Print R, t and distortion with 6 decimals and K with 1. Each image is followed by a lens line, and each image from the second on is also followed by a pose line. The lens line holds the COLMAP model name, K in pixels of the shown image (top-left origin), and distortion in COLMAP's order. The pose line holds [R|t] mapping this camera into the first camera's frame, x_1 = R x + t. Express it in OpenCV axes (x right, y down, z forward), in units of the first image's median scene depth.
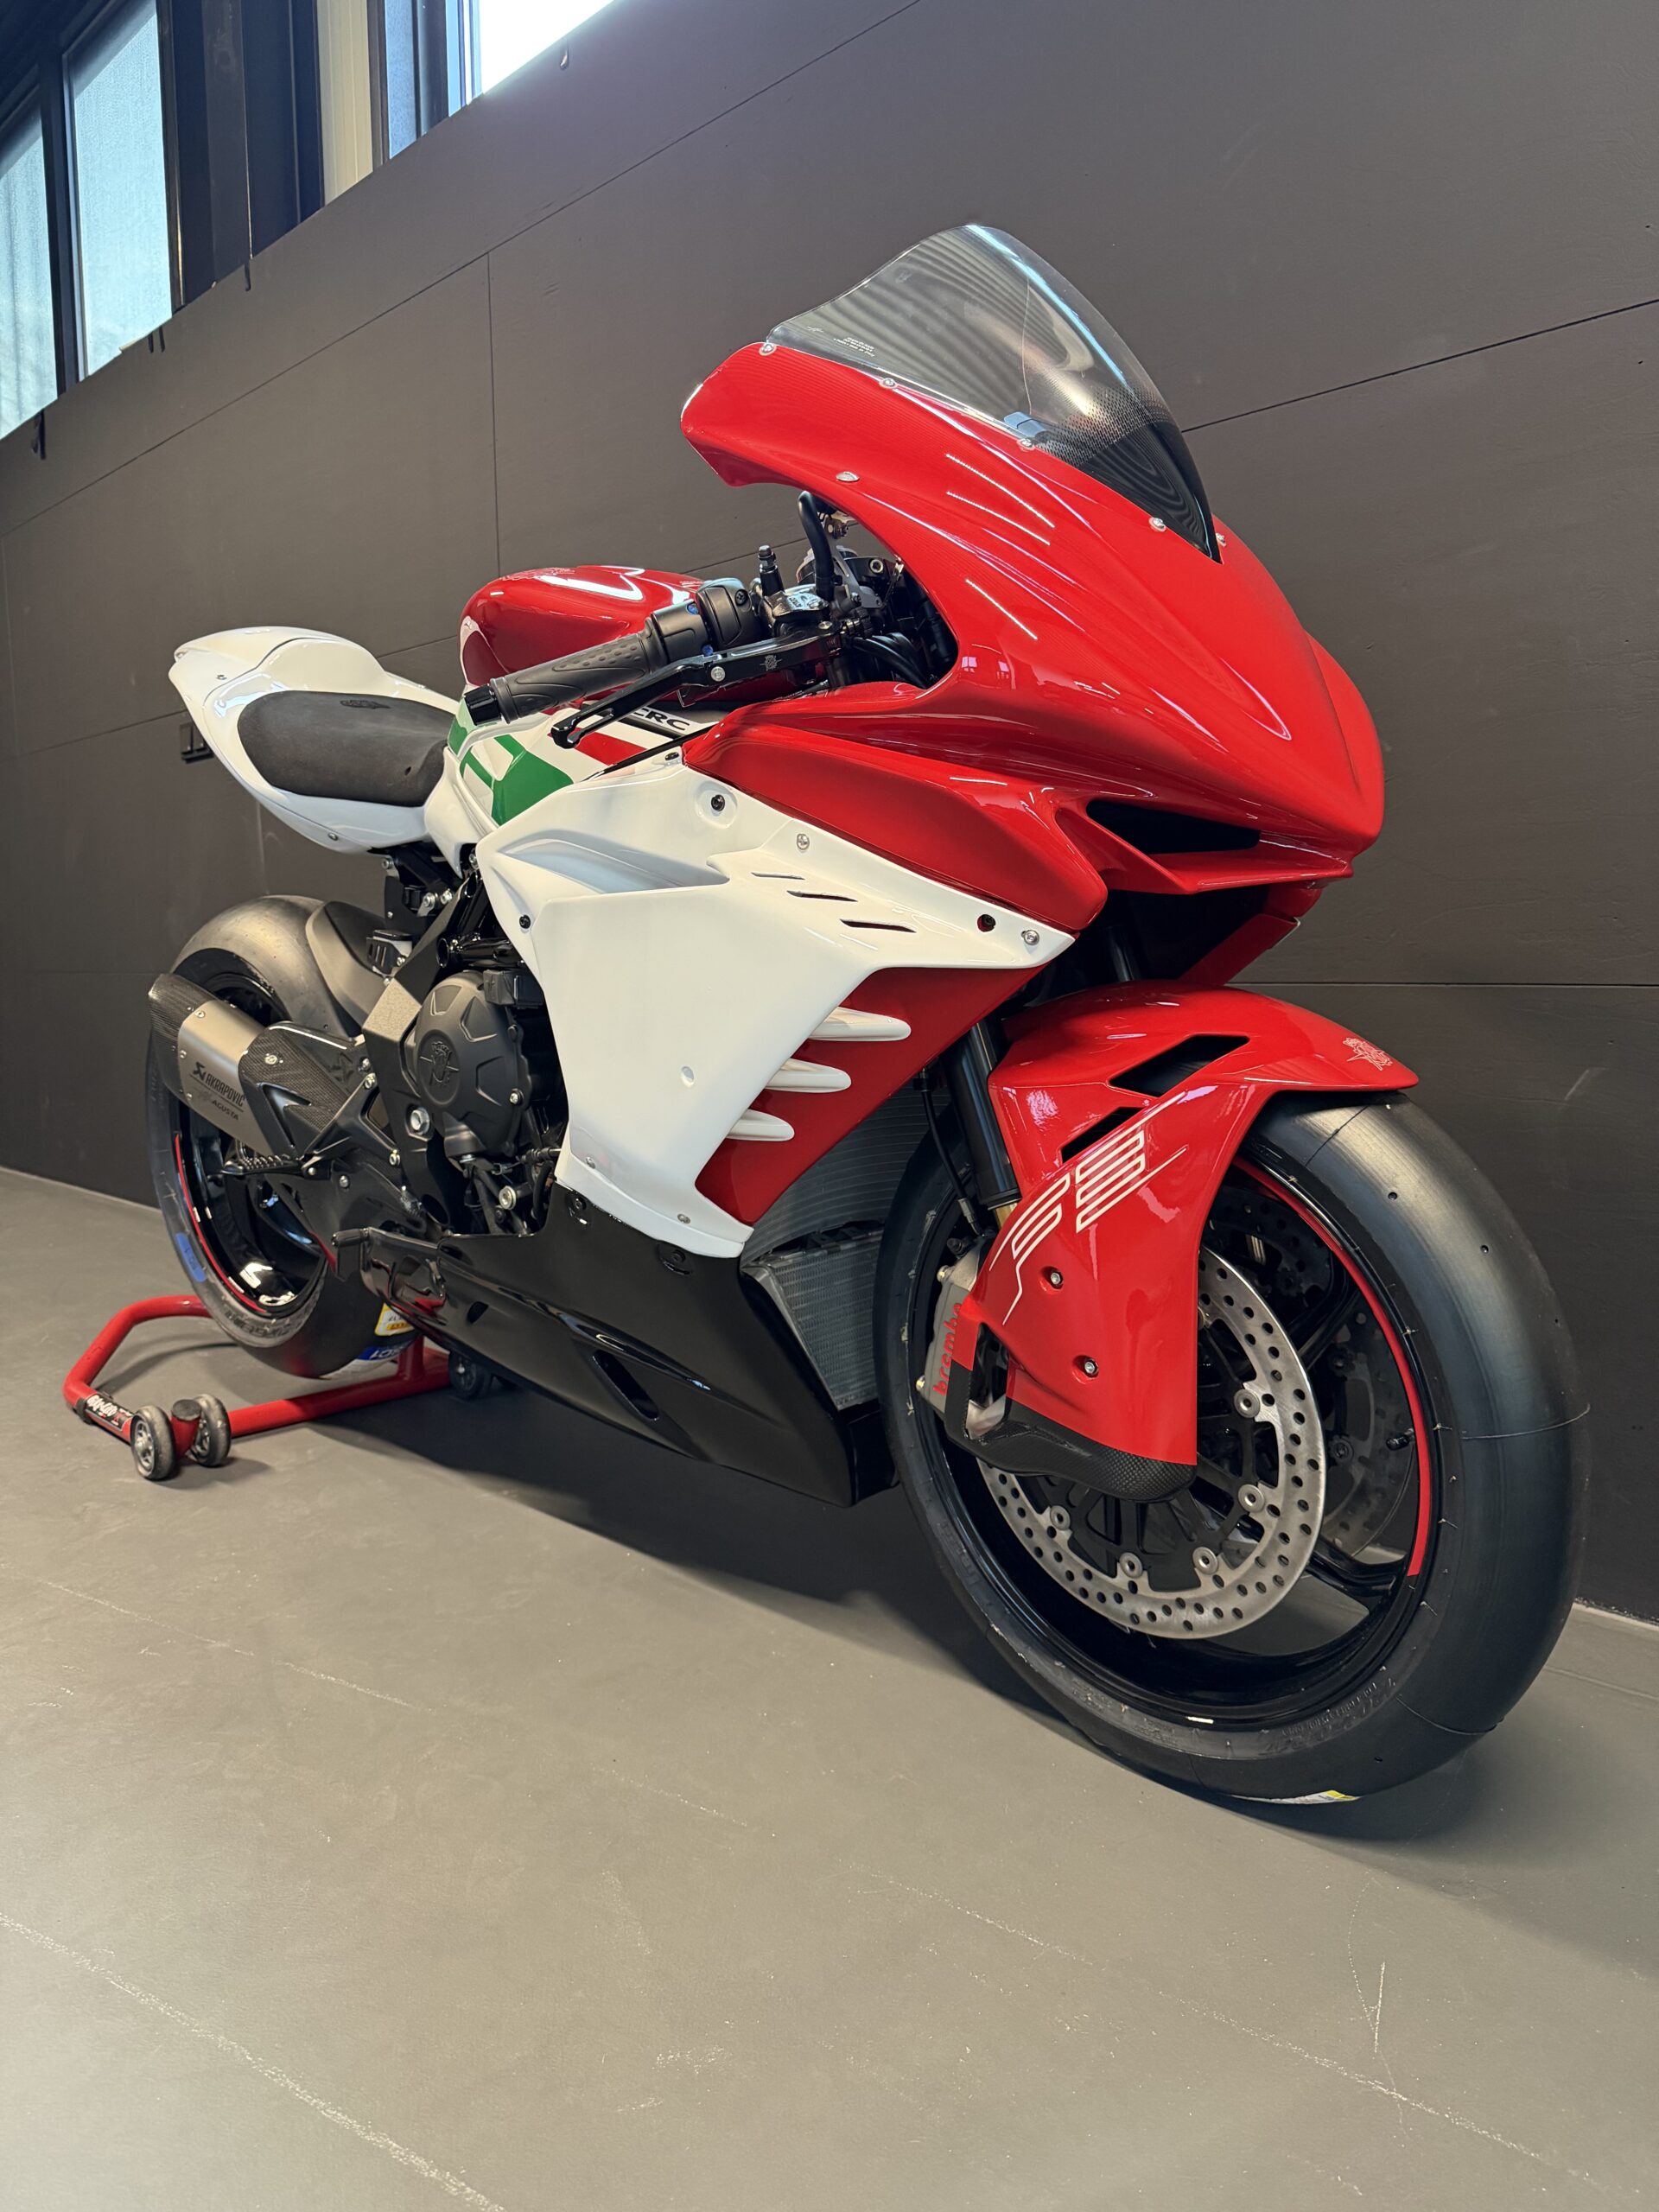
lens RADIAL K [[1557.1, 0, 832.1], [0, 1557.1, 1103.7], [0, 0, 1]] dist [0.020361, -0.030244]
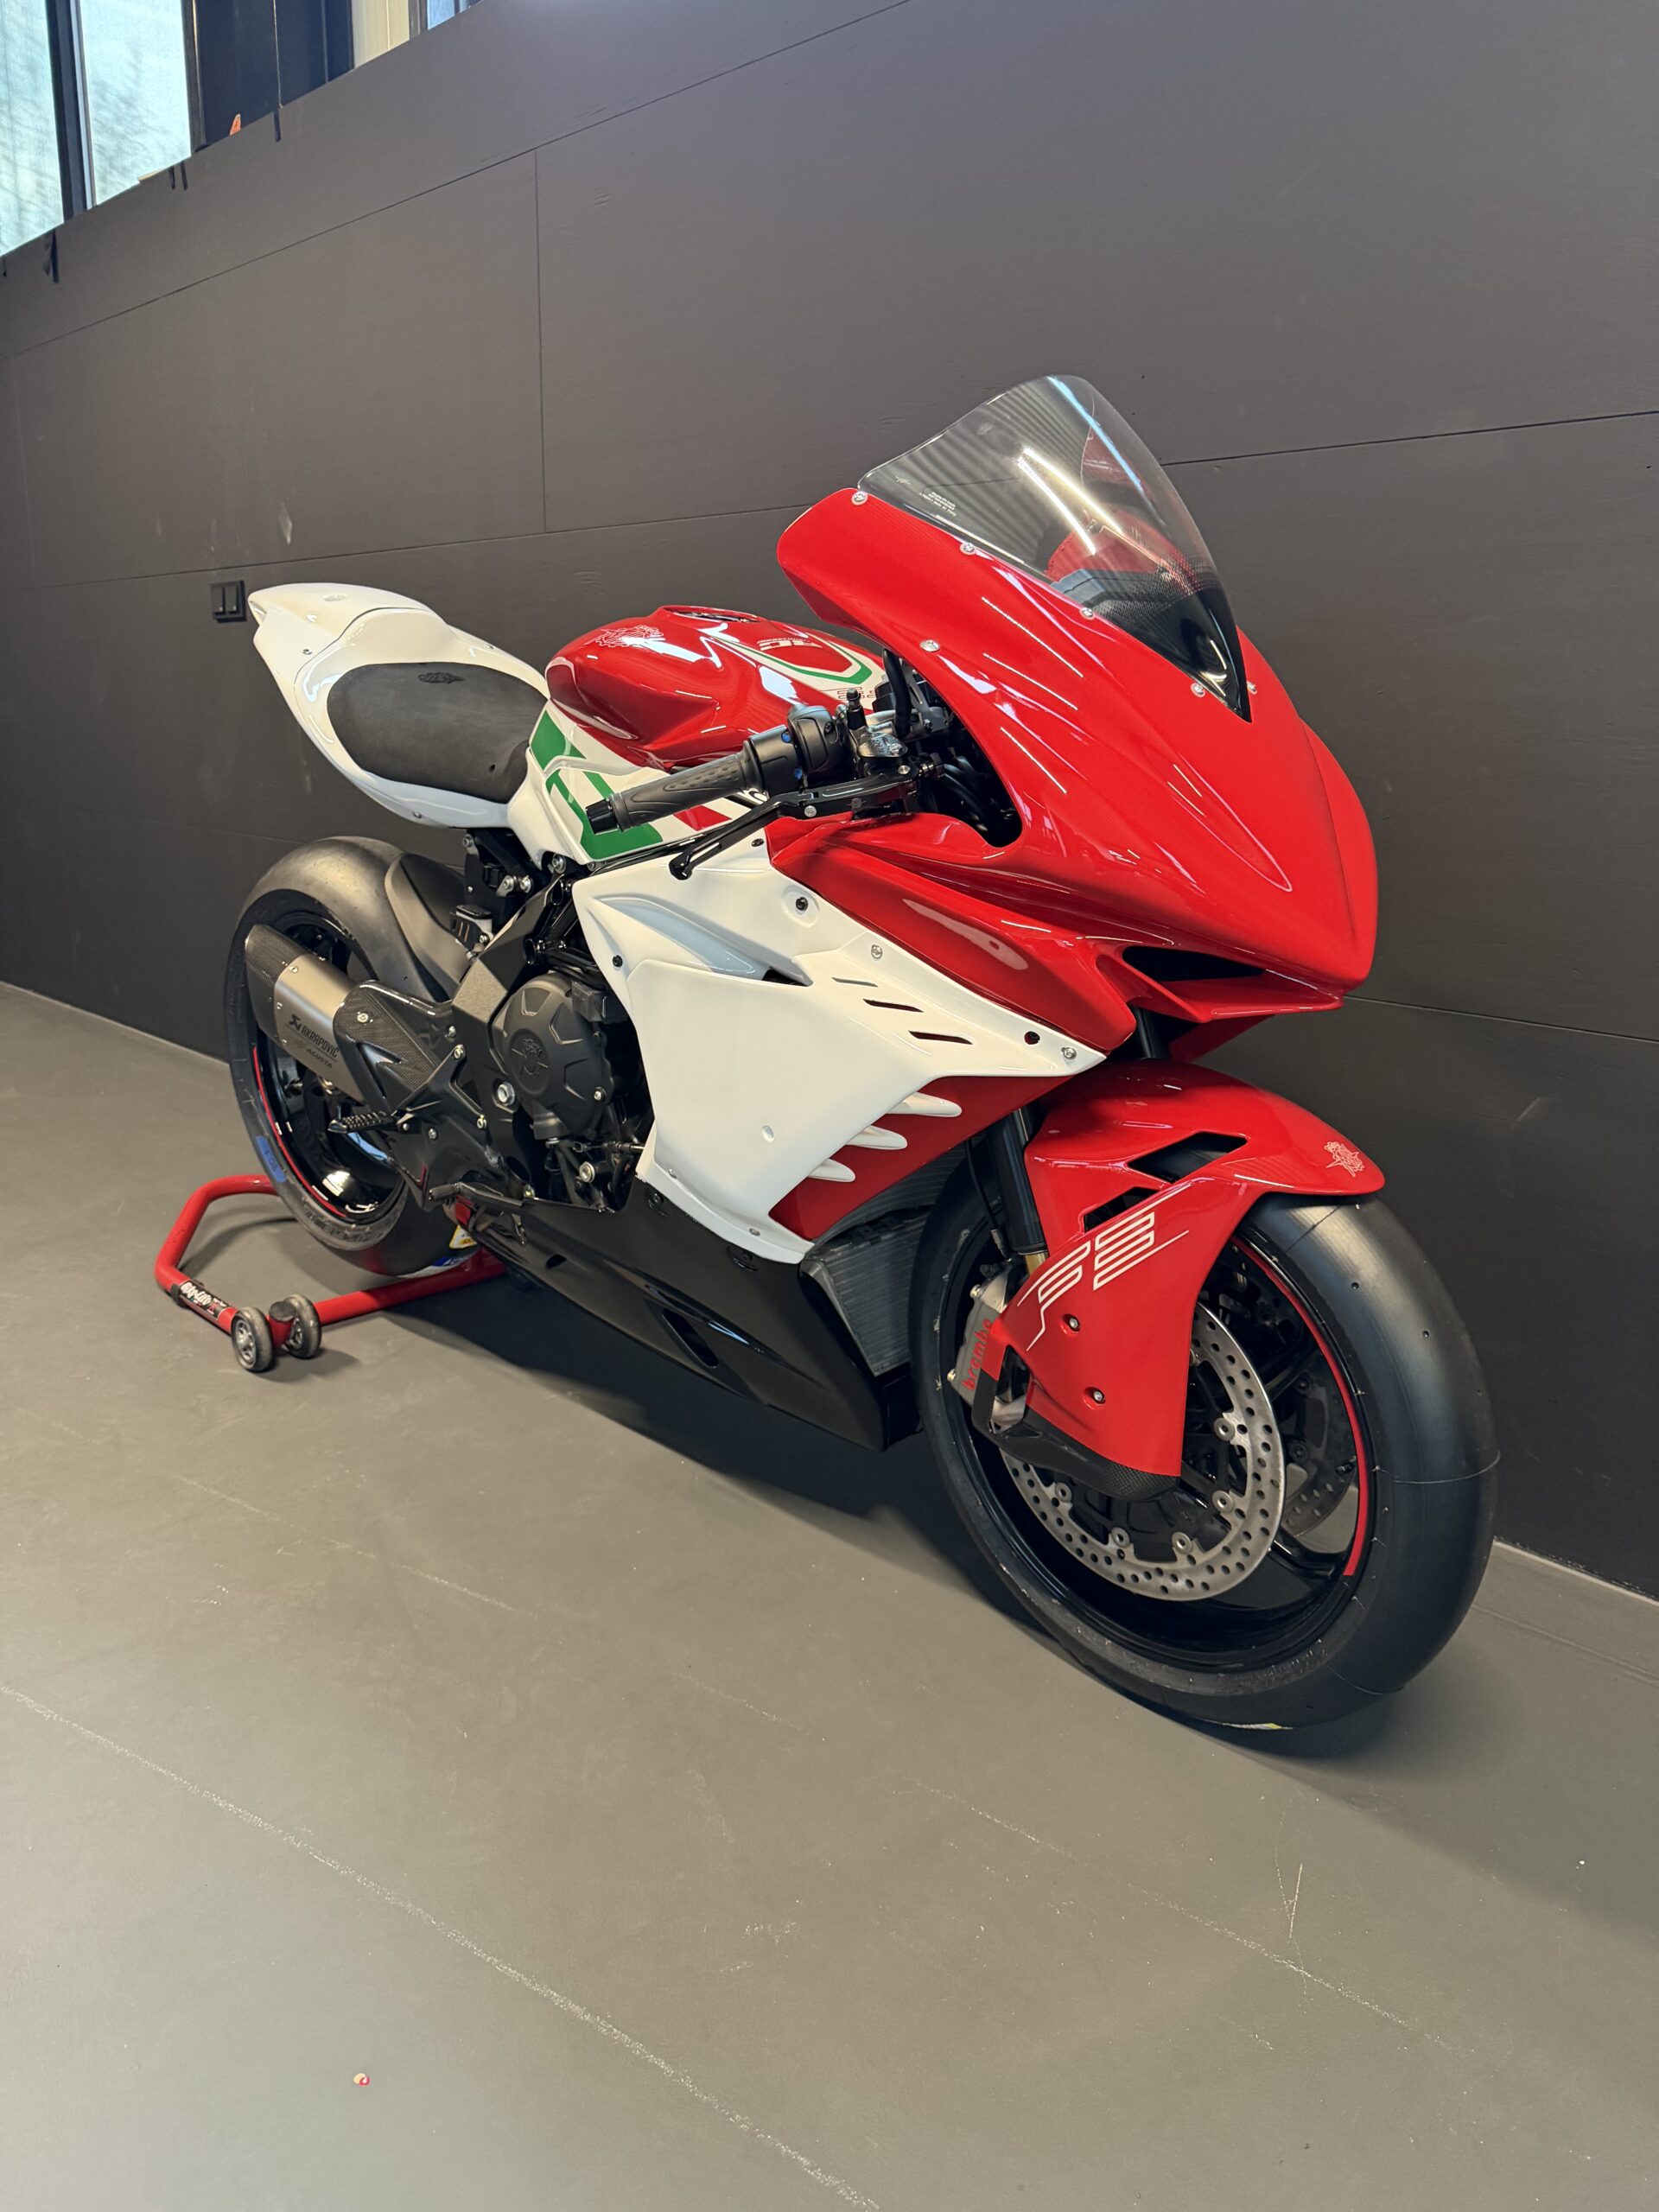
lens RADIAL K [[1557.1, 0, 836.9], [0, 1557.1, 1102.7], [0, 0, 1]] dist [0.020361, -0.030244]
pose [[0.999444, 0.029708, 0.015113, -0.060600], [-0.031548, 0.989465, 0.141294, -0.211685], [-0.010756, -0.141693, 0.989852, -0.162701]]
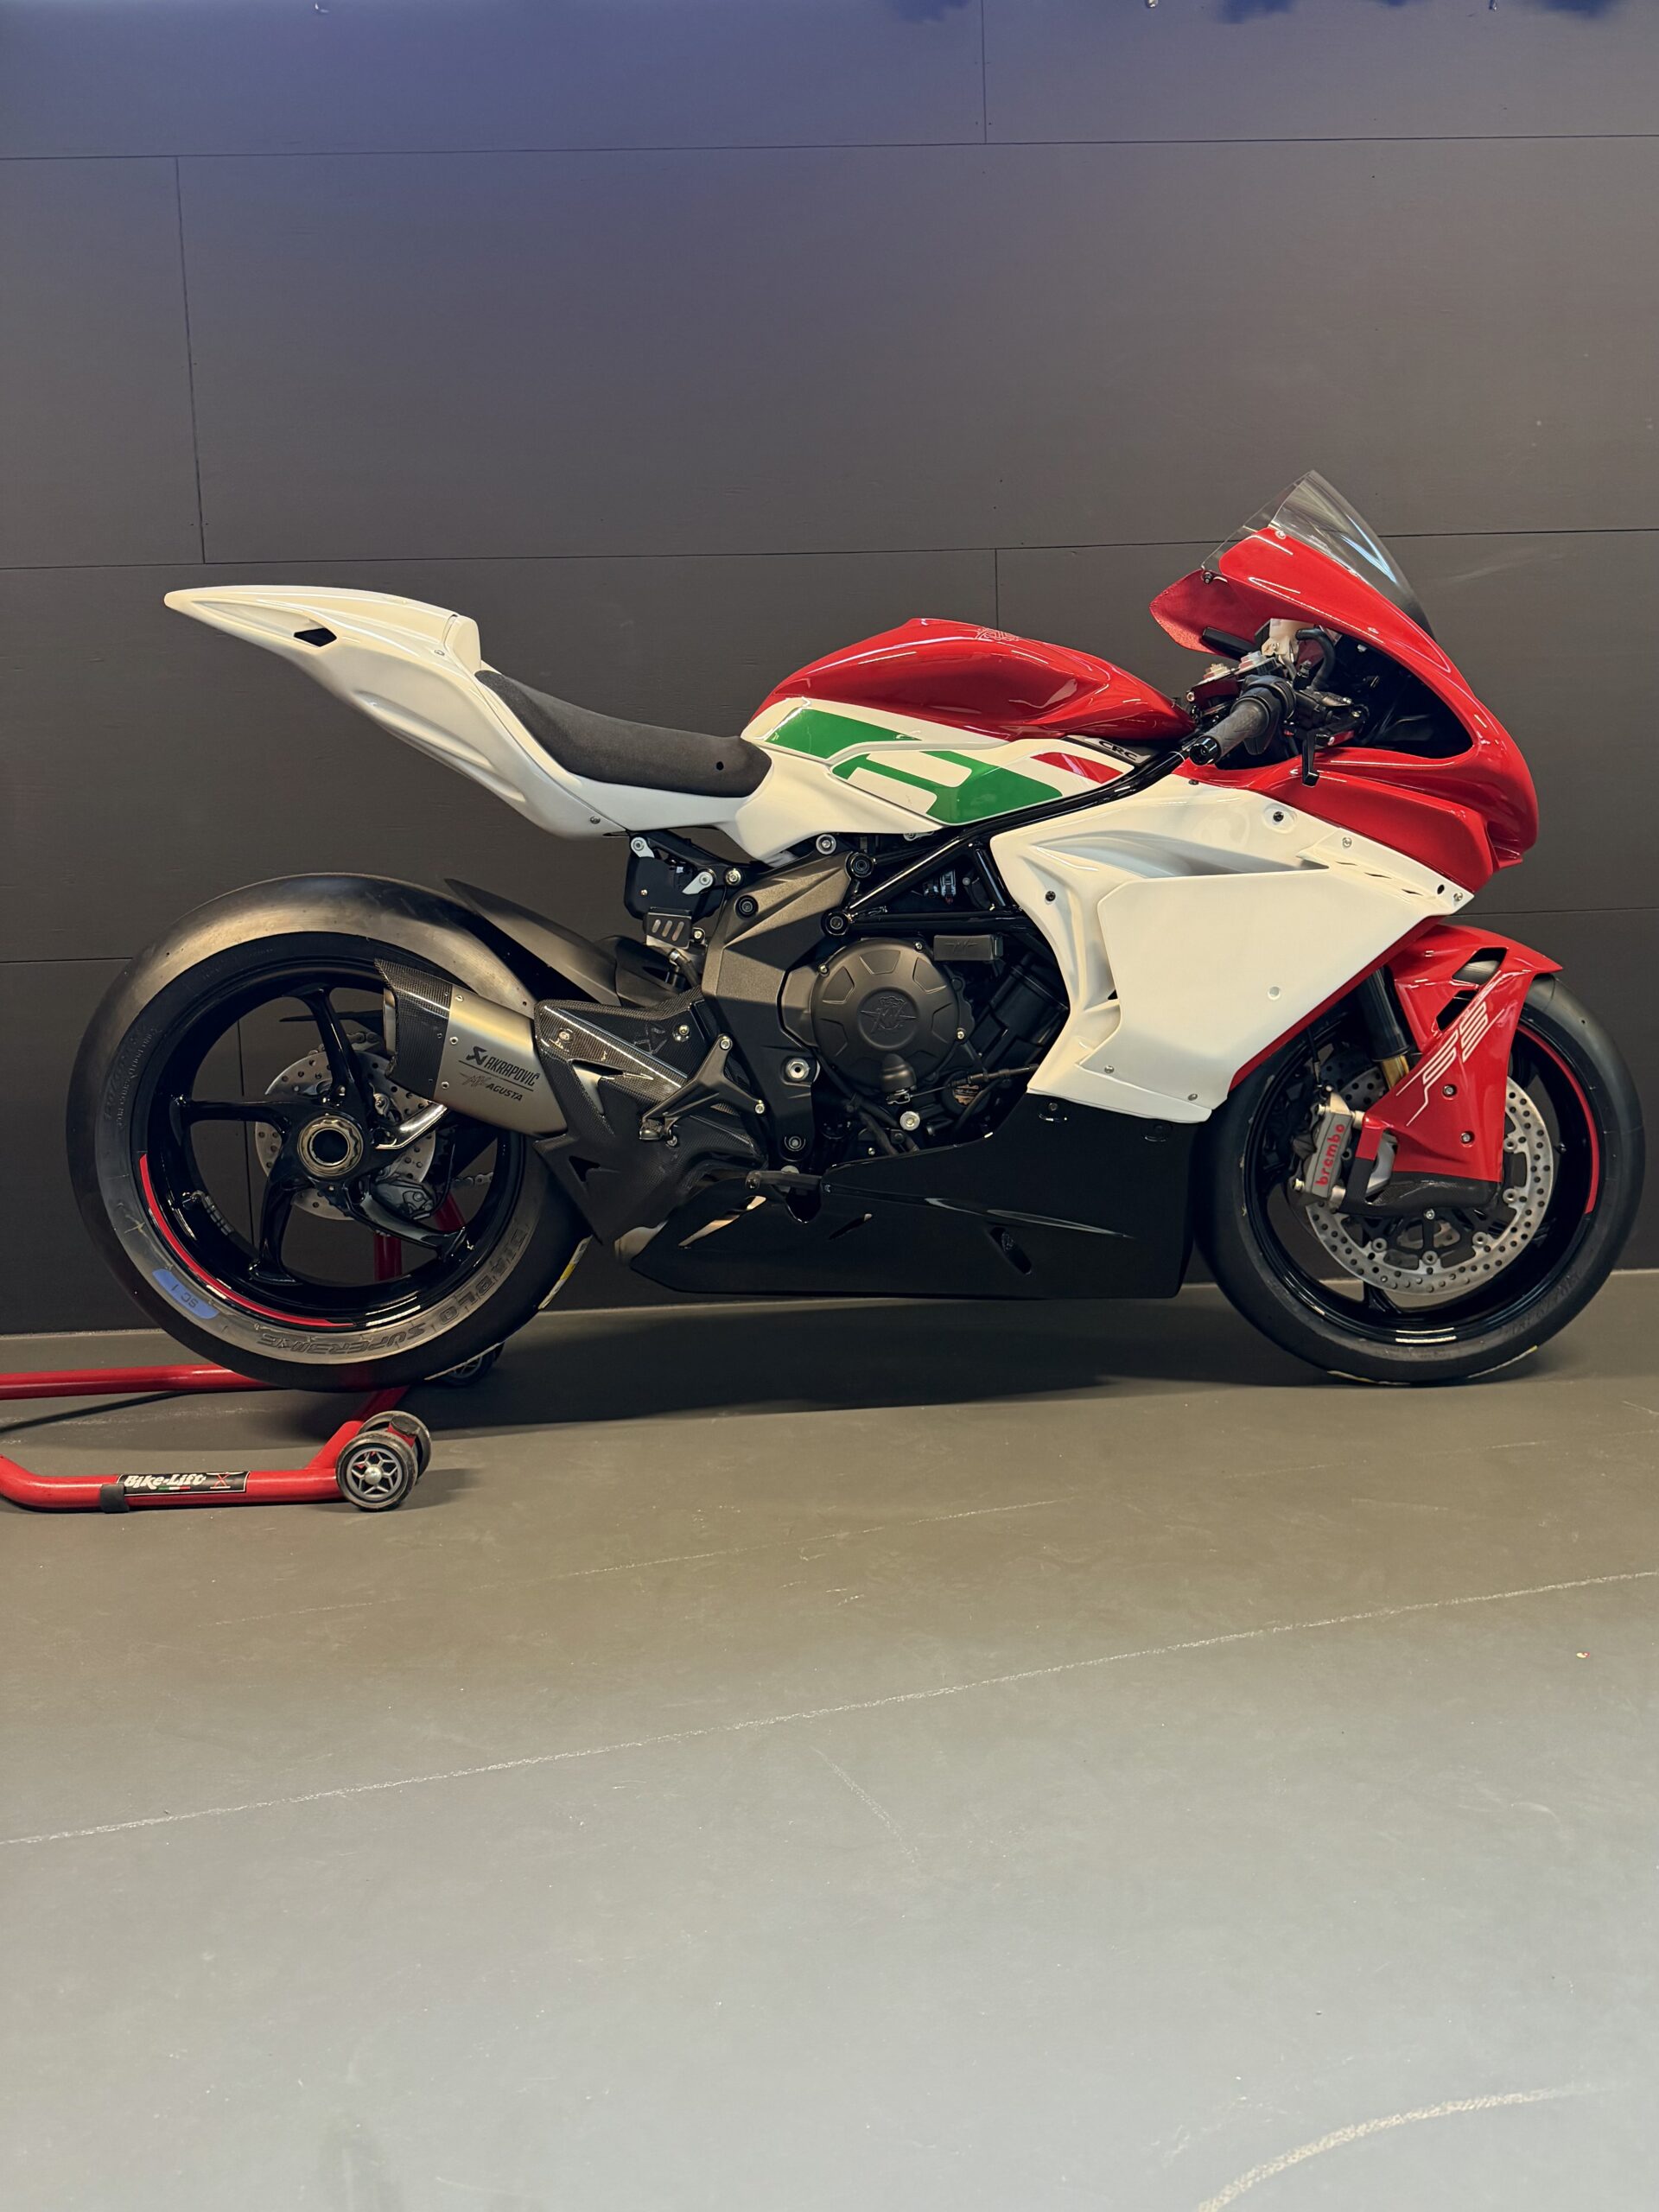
lens RADIAL K [[1557.1, 0, 923.6], [0, 1557.1, 1018.5], [0, 0, 1]] dist [0.020361, -0.030244]
pose [[0.687197, -0.072502, 0.722844, -1.464016], [0.097488, 0.995211, 0.007140, -0.037827], [-0.719900, 0.065562, 0.690975, 0.192653]]
